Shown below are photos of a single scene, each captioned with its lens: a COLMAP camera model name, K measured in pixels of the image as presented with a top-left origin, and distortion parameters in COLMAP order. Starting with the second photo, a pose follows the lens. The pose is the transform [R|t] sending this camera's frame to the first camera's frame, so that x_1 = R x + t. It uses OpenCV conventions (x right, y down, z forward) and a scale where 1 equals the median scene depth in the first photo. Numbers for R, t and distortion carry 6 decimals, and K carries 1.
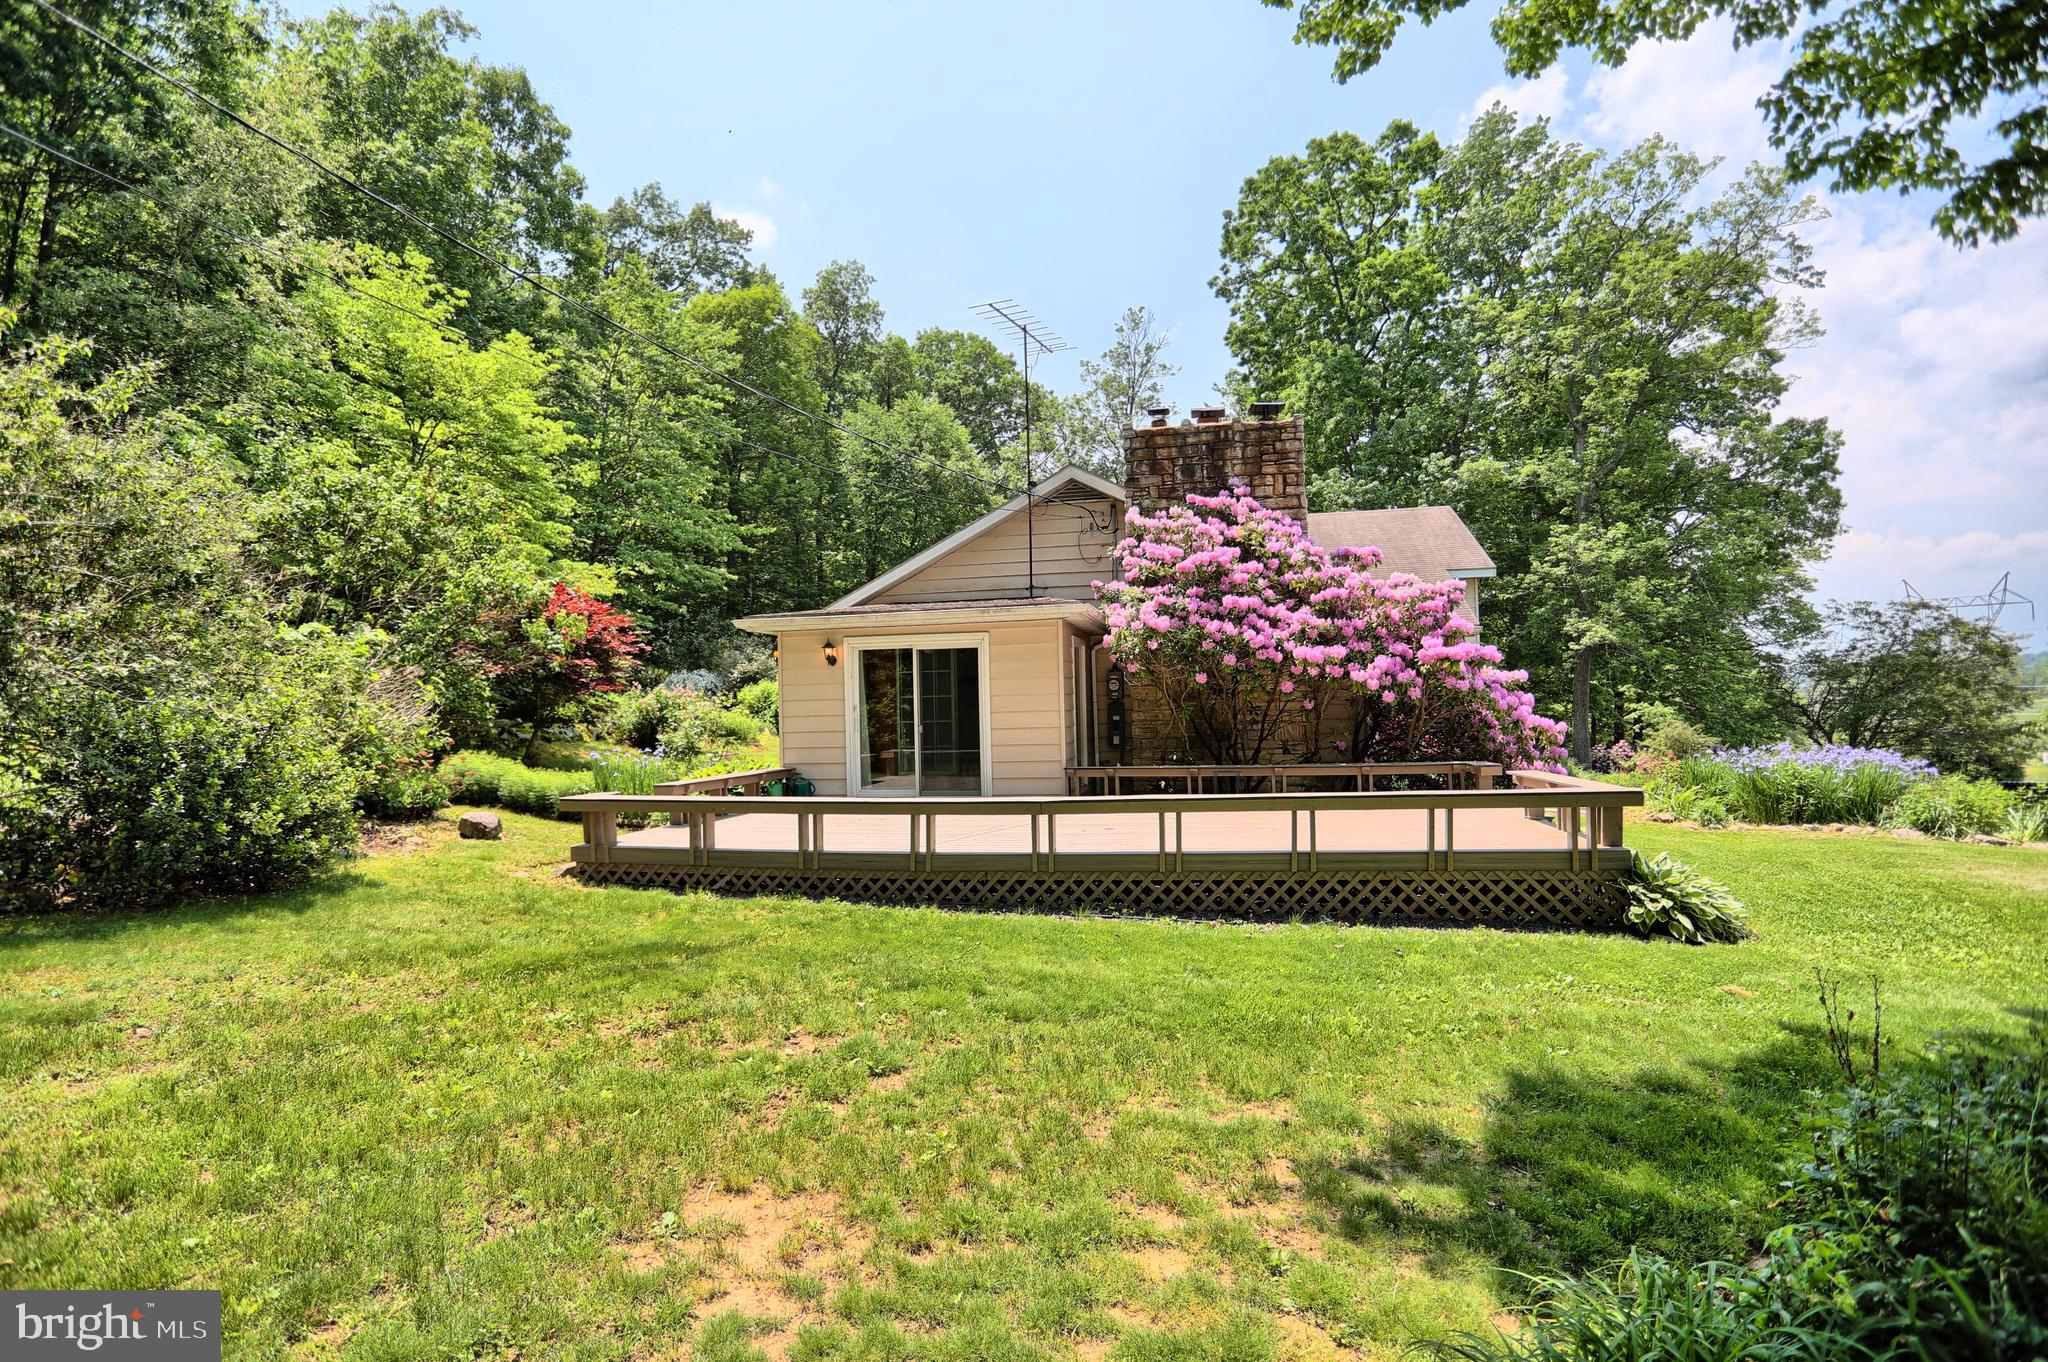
lens RADIAL K [[974.9, 0, 1024.1], [0, 974.9, 671.6], [0, 0, 1]] dist [-0.054411, 0.005749]
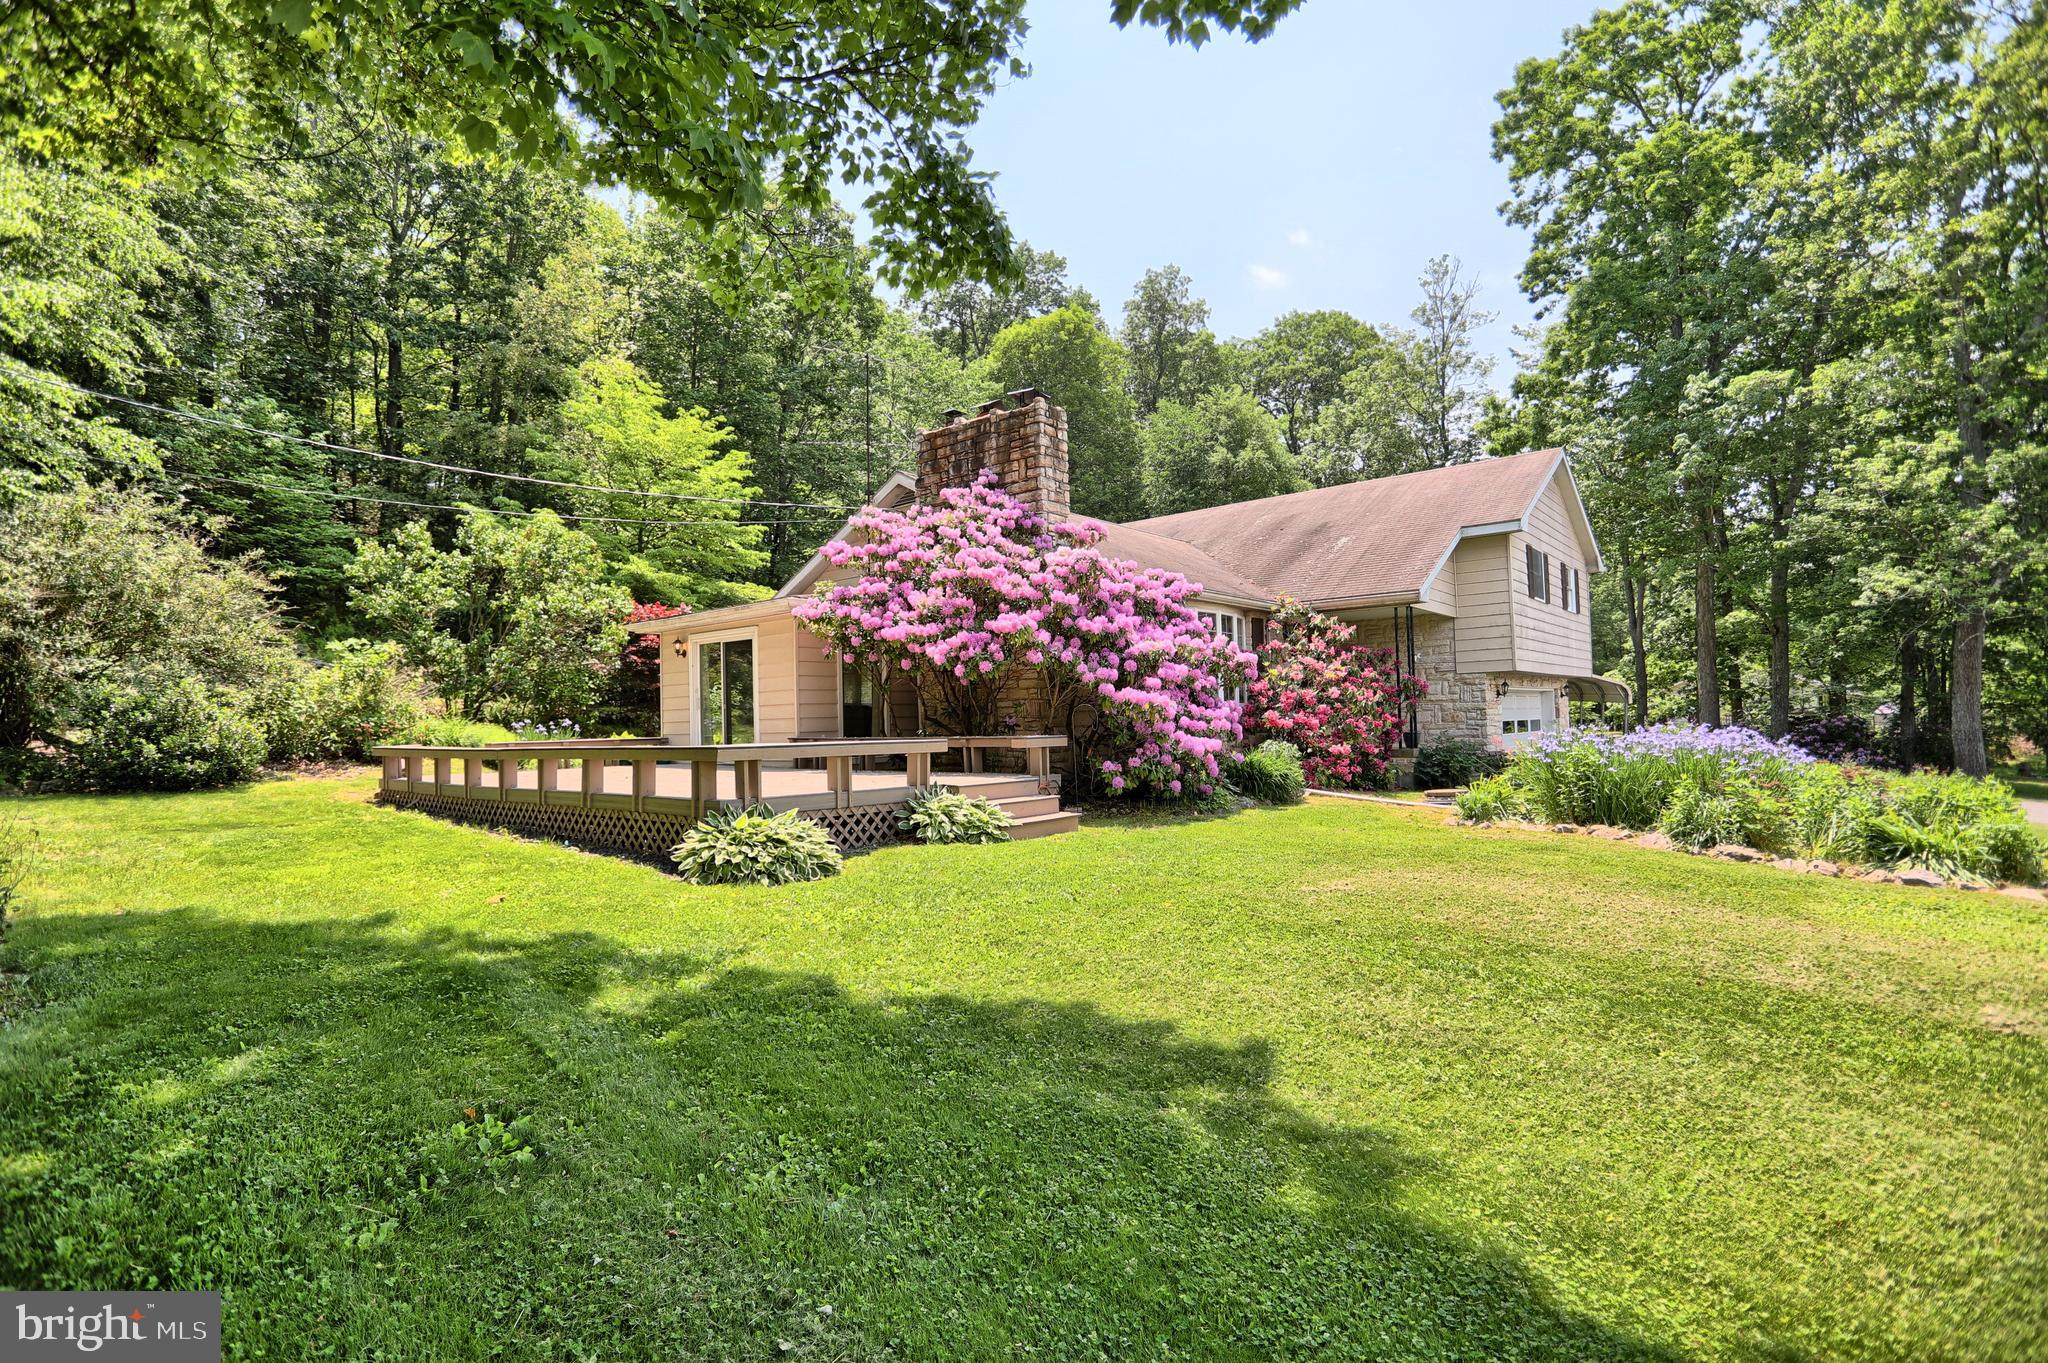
lens RADIAL K [[974.9, 0, 1024.9], [0, 974.9, 693.2], [0, 0, 1]] dist [-0.054411, 0.005749]
pose [[0.868127, -0.012408, -0.496187, 0.762507], [0.024086, 0.999563, 0.017145, 0.028320], [0.495758, -0.026835, 0.868046, 0.091371]]
